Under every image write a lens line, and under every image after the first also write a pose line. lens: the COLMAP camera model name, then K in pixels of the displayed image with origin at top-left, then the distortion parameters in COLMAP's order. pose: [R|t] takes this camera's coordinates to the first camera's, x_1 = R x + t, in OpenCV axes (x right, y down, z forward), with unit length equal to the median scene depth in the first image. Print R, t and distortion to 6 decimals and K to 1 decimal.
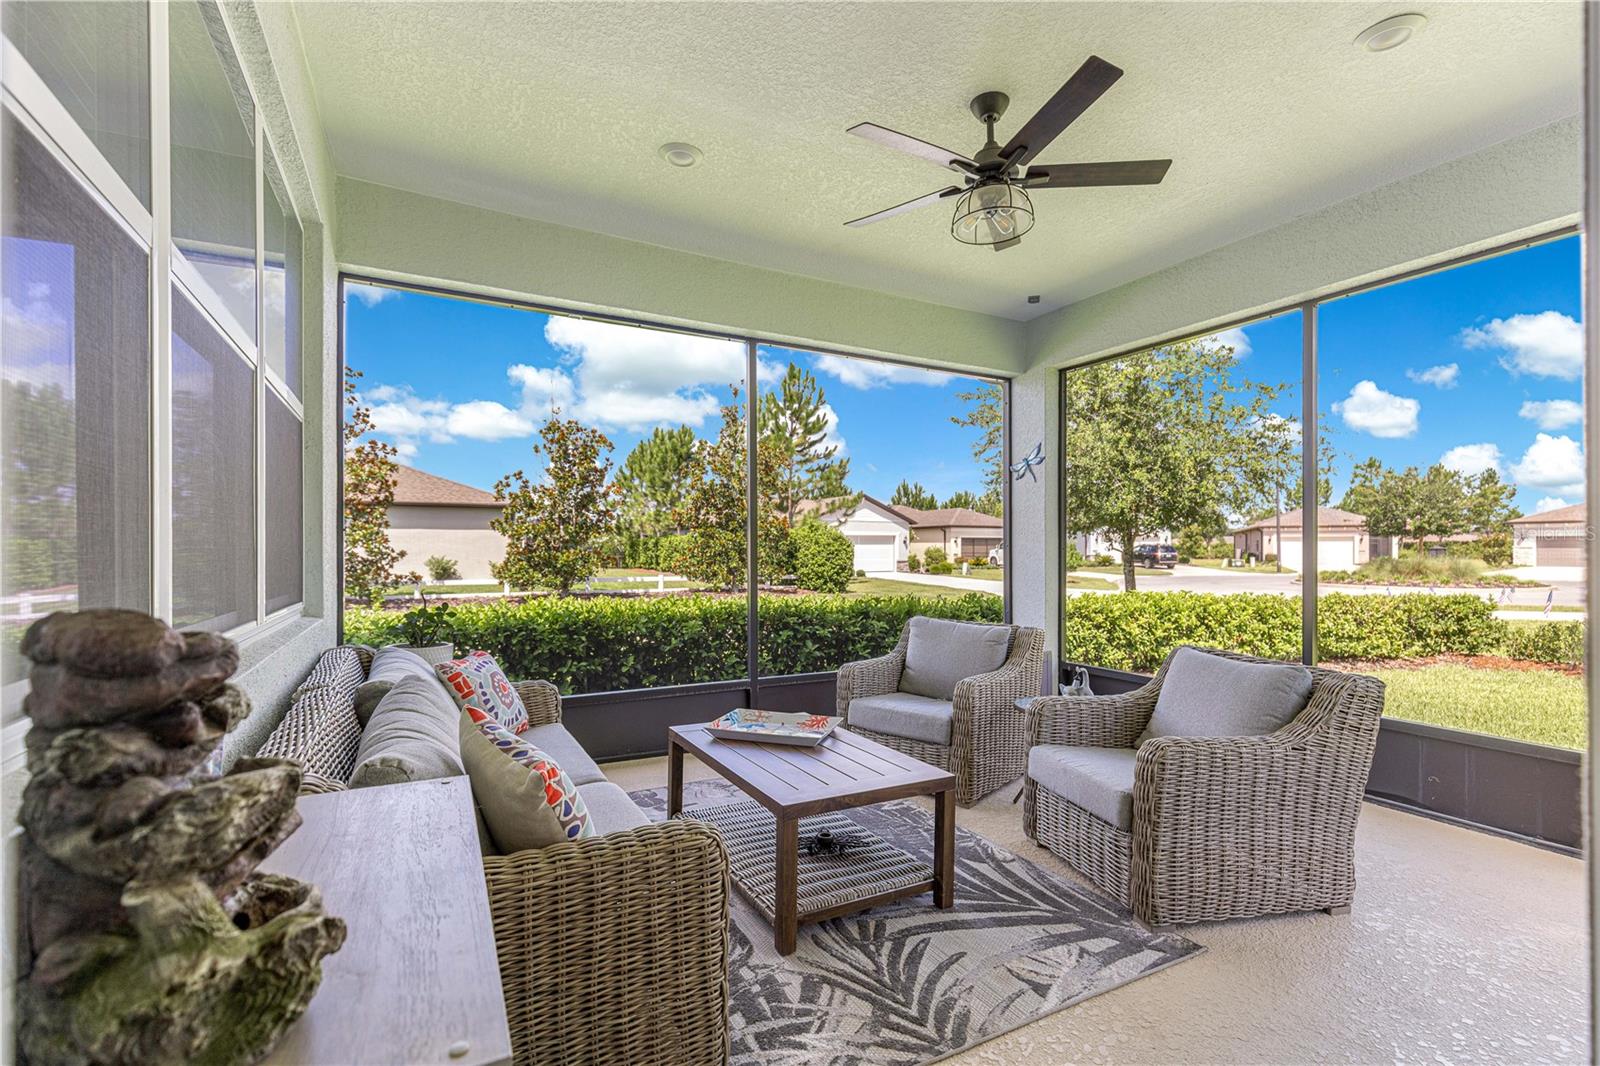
lens RADIAL K [[721.7, 0, 804.1], [0, 721.7, 542.0], [0, 0, 1]] dist [0.013331, -0.003434]
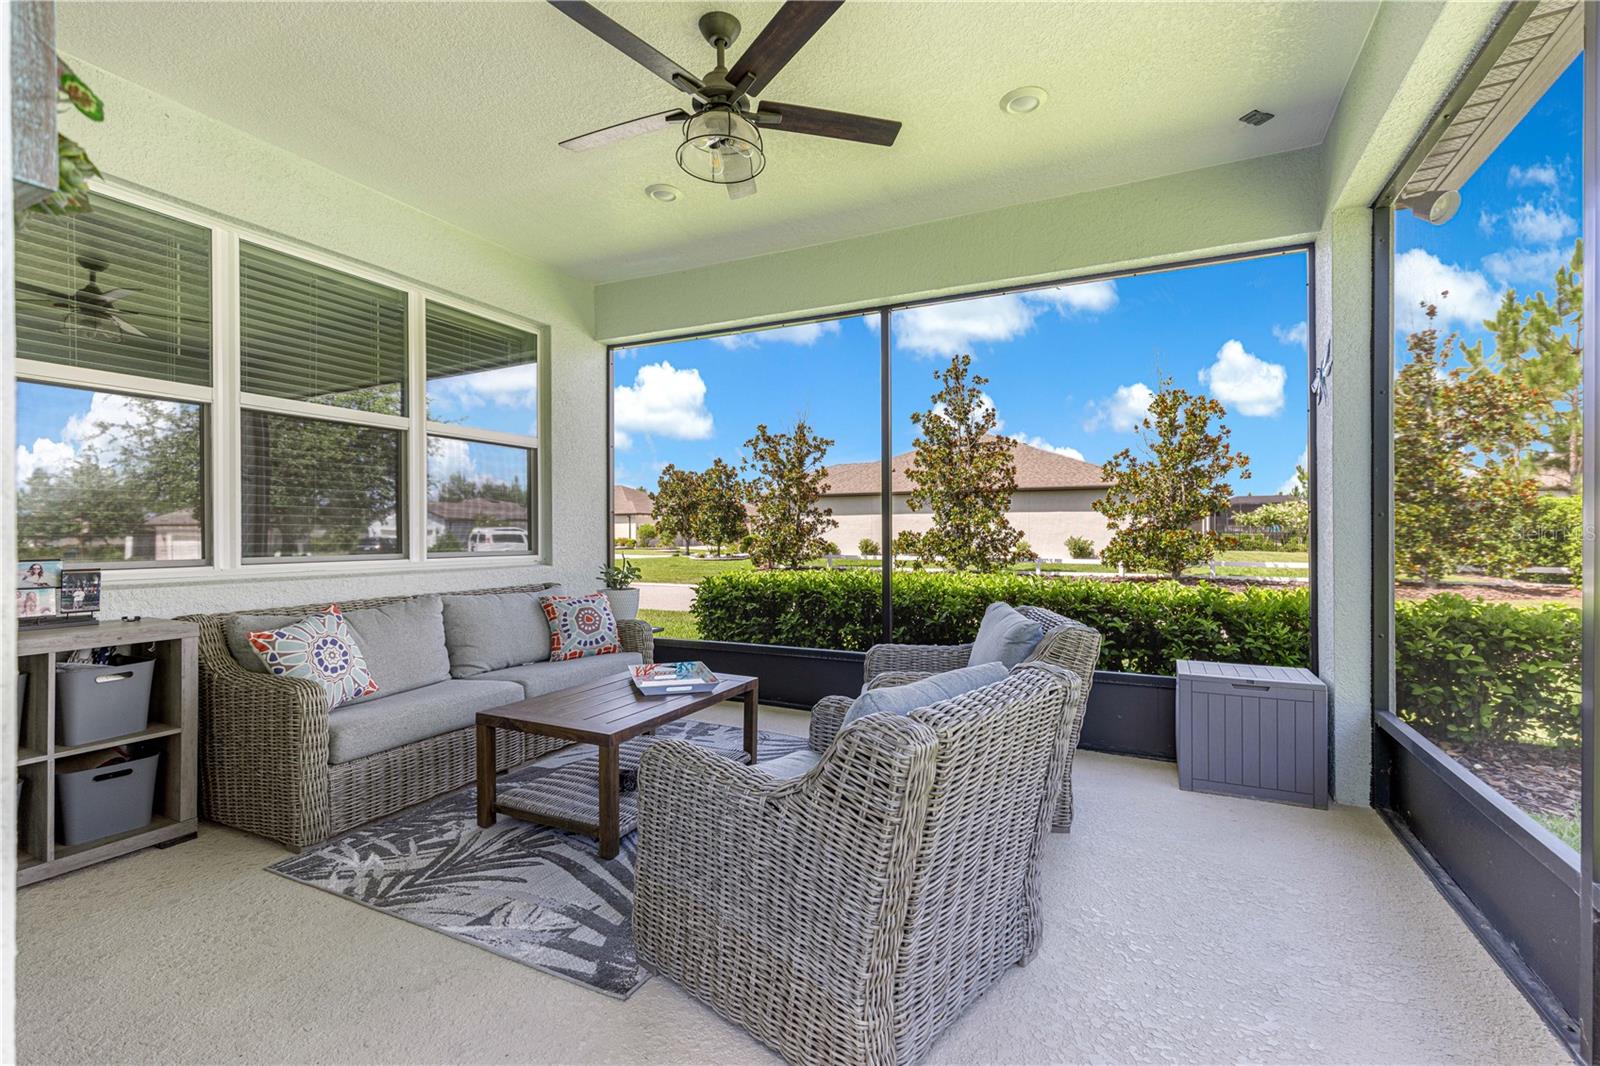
lens RADIAL K [[721.7, 0, 808.4], [0, 721.7, 532.6], [0, 0, 1]] dist [0.013331, -0.003434]
pose [[0.580676, -0.001163, -0.814134, 0.161196], [0.010183, 0.999931, 0.005835, 0.004227], [0.814071, -0.011678, 0.580648, 0.084590]]
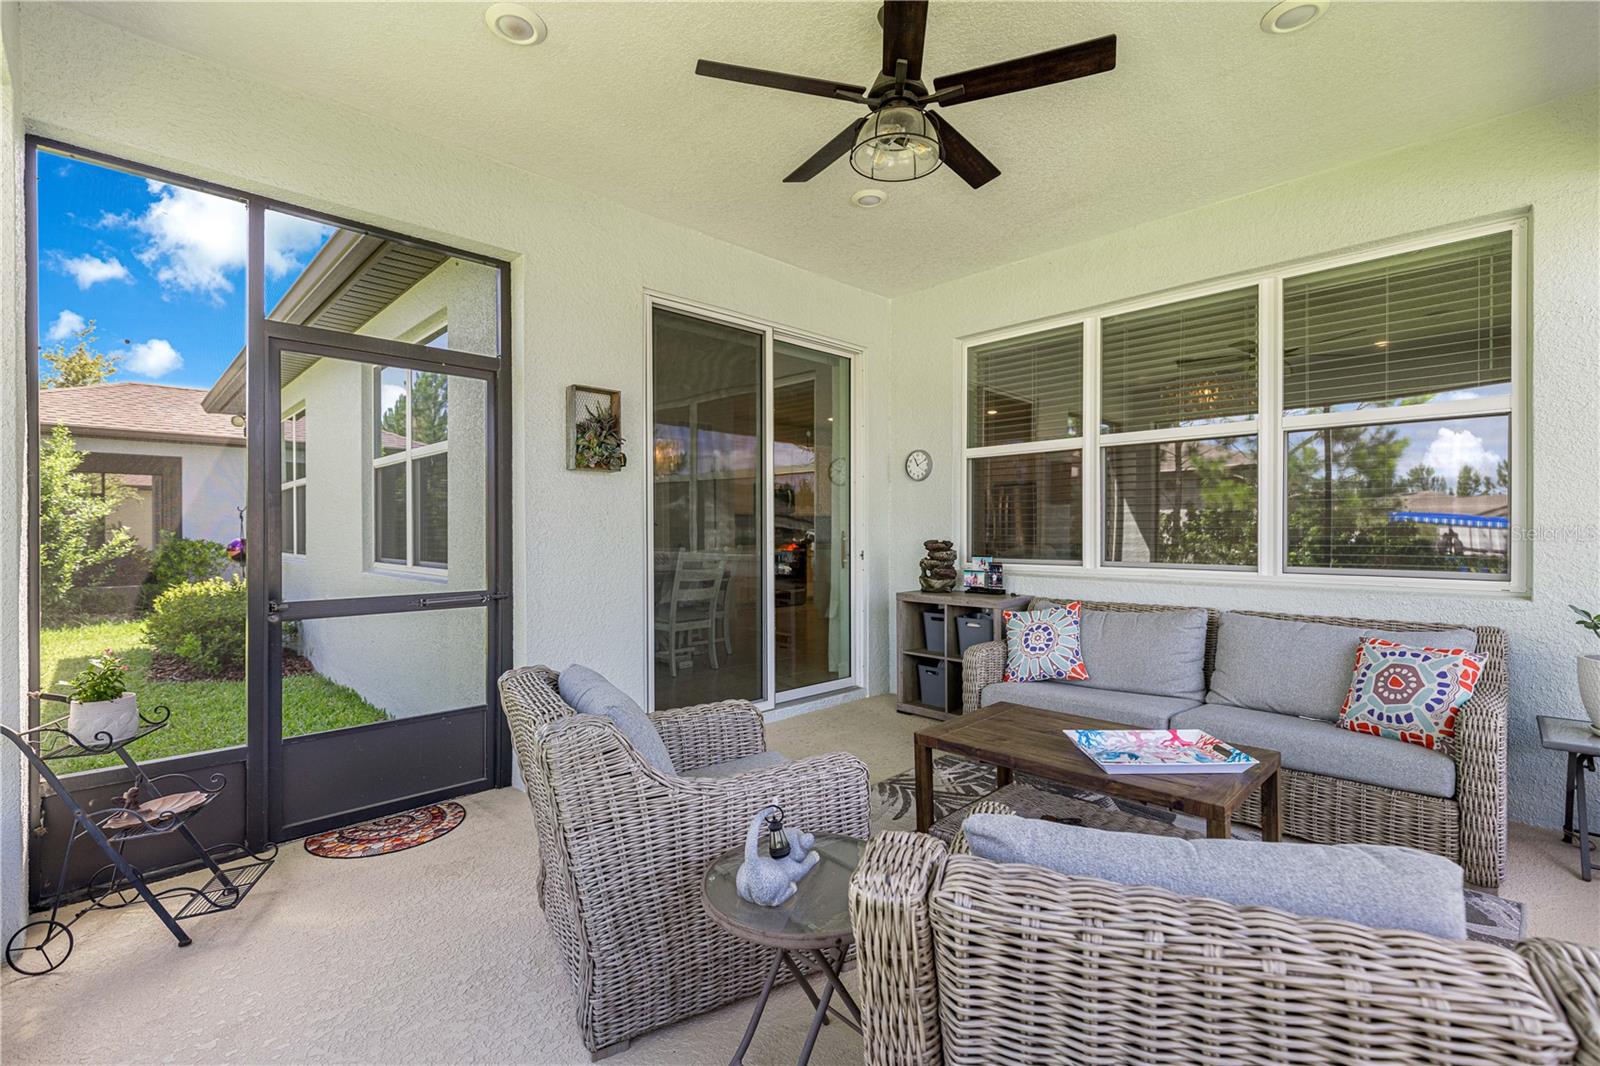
lens RADIAL K [[721.7, 0, 786.9], [0, 721.7, 534.1], [0, 0, 1]] dist [0.013331, -0.003434]
pose [[-0.966759, -0.007343, -0.255585, 0.092100], [-0.003994, 0.999899, -0.013619, 0.004766], [0.255659, -0.012145, -0.966691, 0.272111]]
